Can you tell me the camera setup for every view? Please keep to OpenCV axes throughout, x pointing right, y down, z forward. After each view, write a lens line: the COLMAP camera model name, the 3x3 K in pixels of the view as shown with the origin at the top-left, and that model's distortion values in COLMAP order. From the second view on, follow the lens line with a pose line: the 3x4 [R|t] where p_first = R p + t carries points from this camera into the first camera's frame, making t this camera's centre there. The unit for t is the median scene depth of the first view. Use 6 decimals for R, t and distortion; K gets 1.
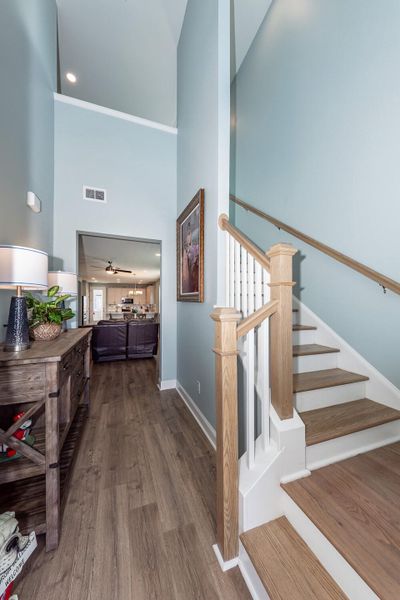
lens RADIAL K [[217.4, 0, 202.3], [0, 217.4, 304.7], [0, 0, 1]] dist [0.005639, -0.001184]
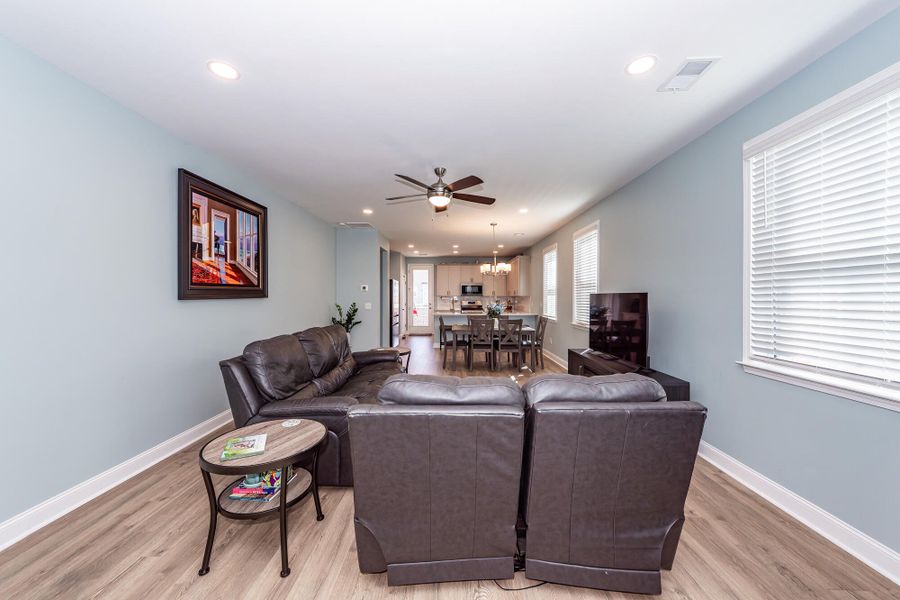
lens RADIAL K [[326.2, 0, 453.9], [0, 326.2, 304.1], [0, 0, 1]] dist [0.005639, -0.001184]
pose [[0.935192, 0.006631, -0.354078, -0.116757], [0.000678, 0.999789, 0.020515, 0.001007], [0.354140, -0.019426, 0.934991, 0.279776]]
